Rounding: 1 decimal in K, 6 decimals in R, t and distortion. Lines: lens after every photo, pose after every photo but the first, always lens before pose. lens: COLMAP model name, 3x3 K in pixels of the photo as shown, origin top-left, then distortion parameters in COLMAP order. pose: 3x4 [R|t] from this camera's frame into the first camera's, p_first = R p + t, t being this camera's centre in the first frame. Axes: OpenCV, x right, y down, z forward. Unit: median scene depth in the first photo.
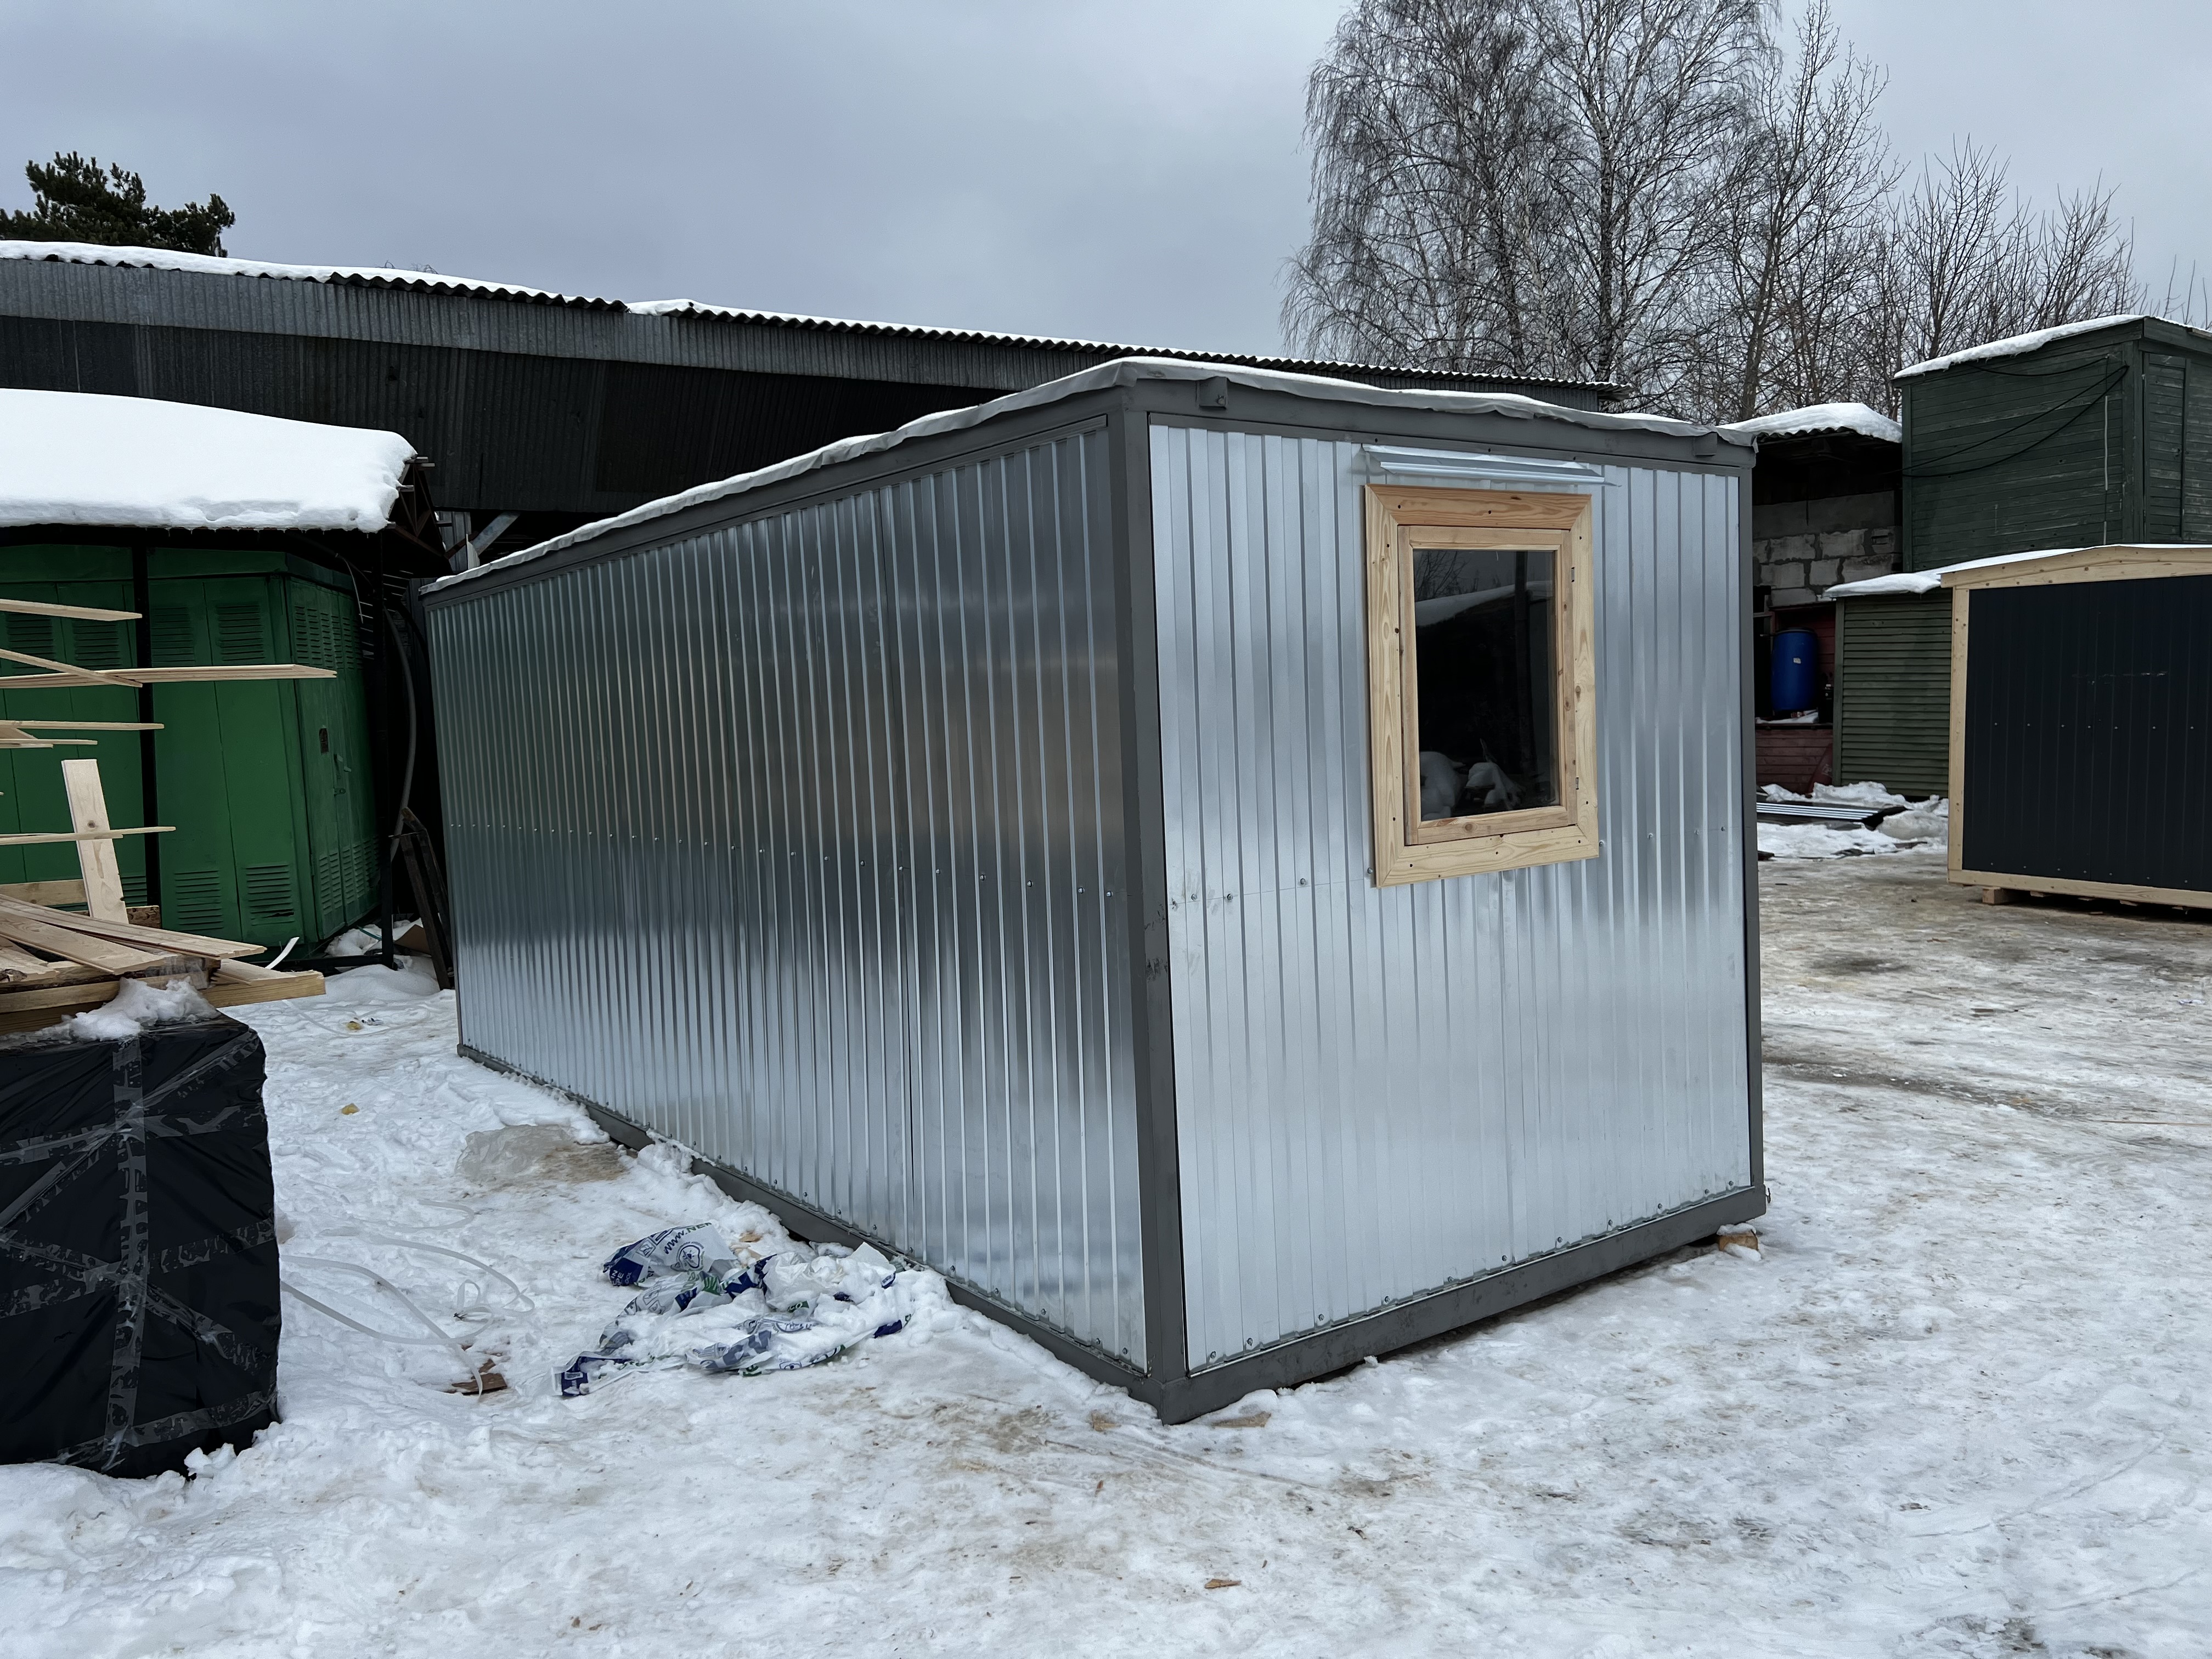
lens RADIAL K [[1699.8, 0, 1106.0], [0, 1699.8, 829.5], [0, 0, 1]] dist [0.074343, -0.072498]
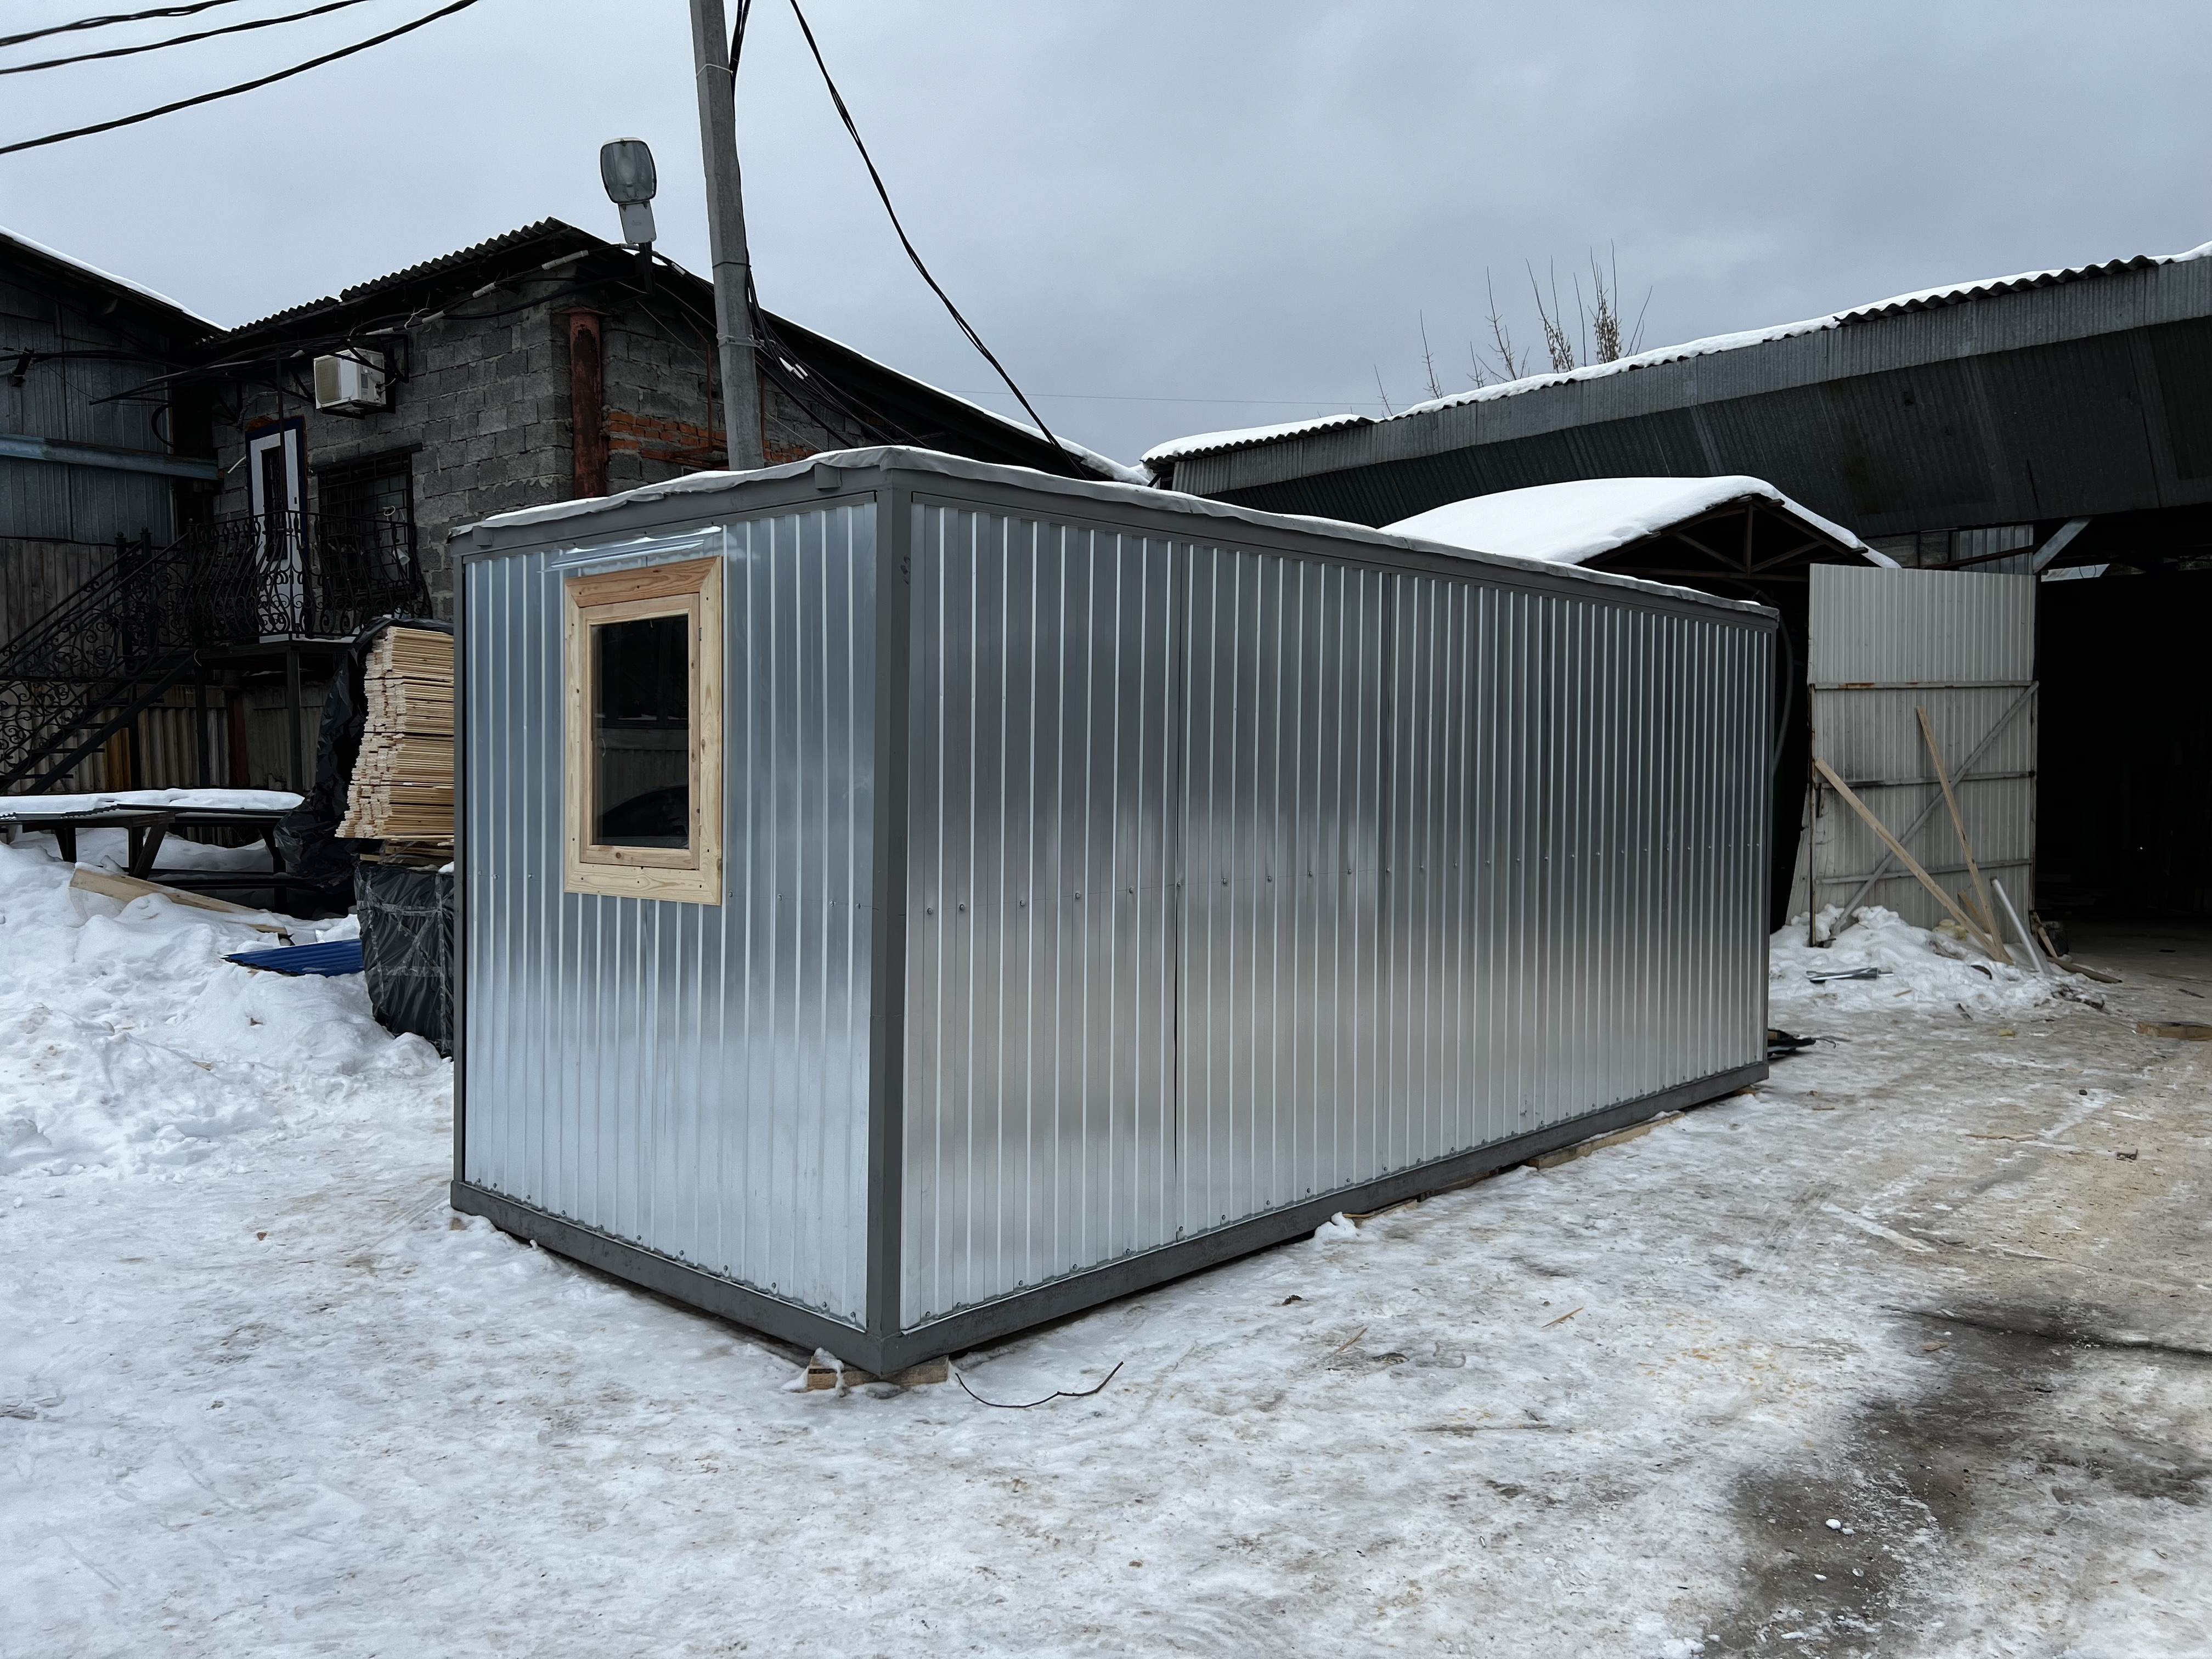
lens RADIAL K [[1699.8, 0, 1106.0], [0, 1699.8, 829.5], [0, 0, 1]] dist [0.074343, -0.072498]
pose [[0.164542, 0.077462, -0.983324, 1.363351], [-0.083820, 0.994404, 0.064309, -0.117656], [0.982802, 0.071841, 0.170114, 1.074333]]
